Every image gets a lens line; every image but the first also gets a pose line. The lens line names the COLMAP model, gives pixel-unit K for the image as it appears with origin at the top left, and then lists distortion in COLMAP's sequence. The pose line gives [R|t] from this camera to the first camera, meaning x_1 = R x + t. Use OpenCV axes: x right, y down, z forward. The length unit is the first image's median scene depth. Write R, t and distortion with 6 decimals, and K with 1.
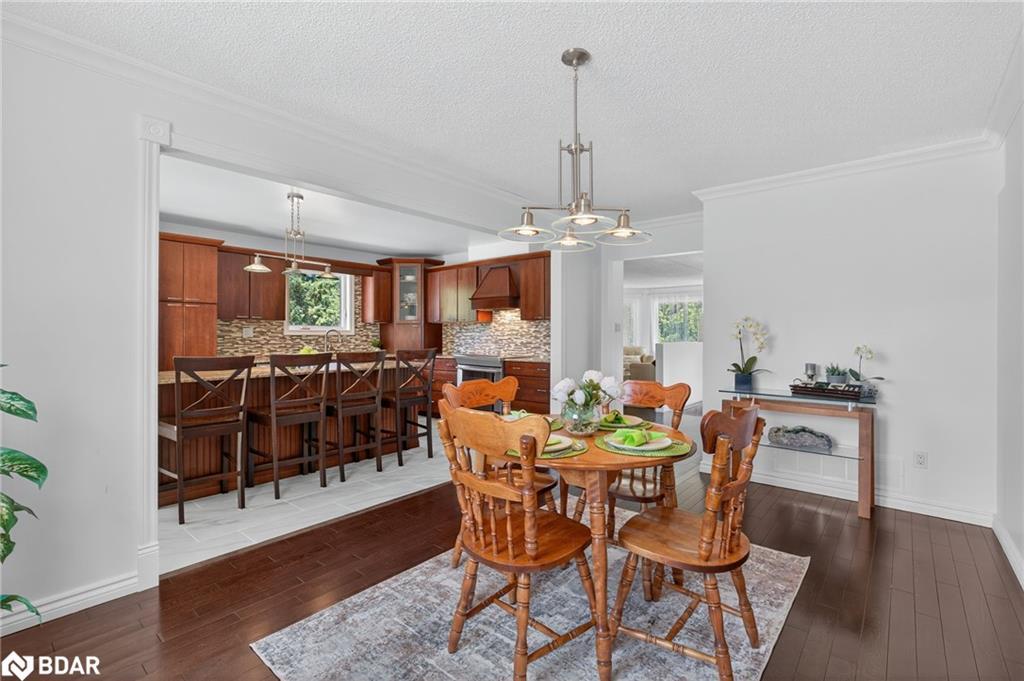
lens RADIAL K [[458.8, 0, 518.6], [0, 458.8, 338.5], [0, 0, 1]] dist [-0.000167, -0.000499]
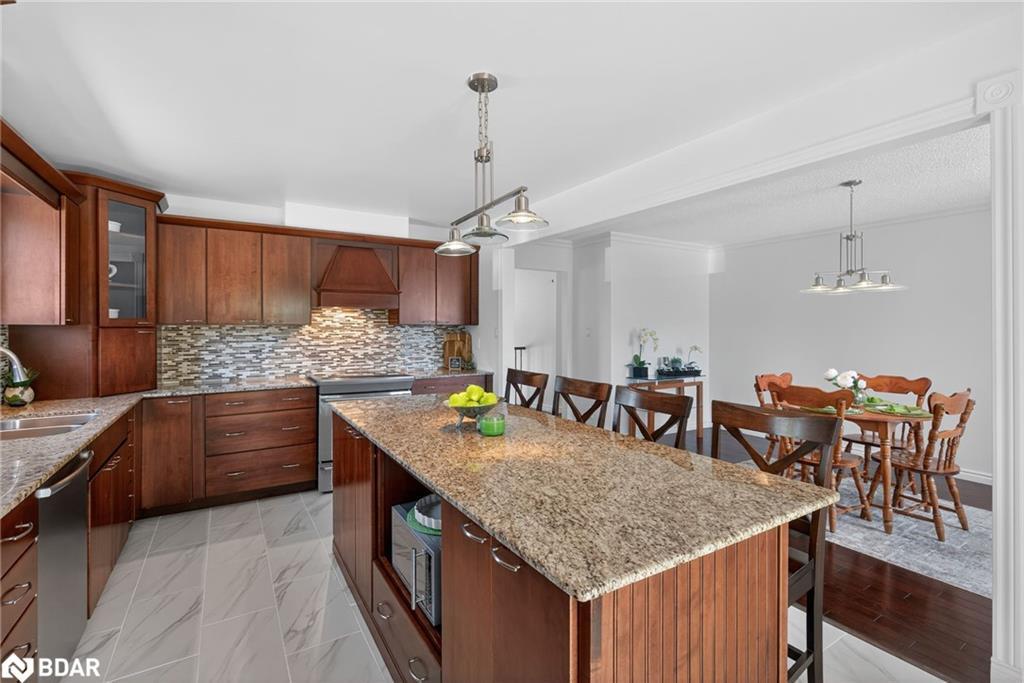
lens RADIAL K [[471.5, 0, 513.2], [0, 471.5, 329.2], [0, 0, 1]] dist [-0.001578, -0.000342]
pose [[0.306960, -0.000915, 0.951722, -0.657328], [0.008746, 0.999960, -0.001860, -0.028173], [-0.951682, 0.008894, 0.306956, 0.569819]]
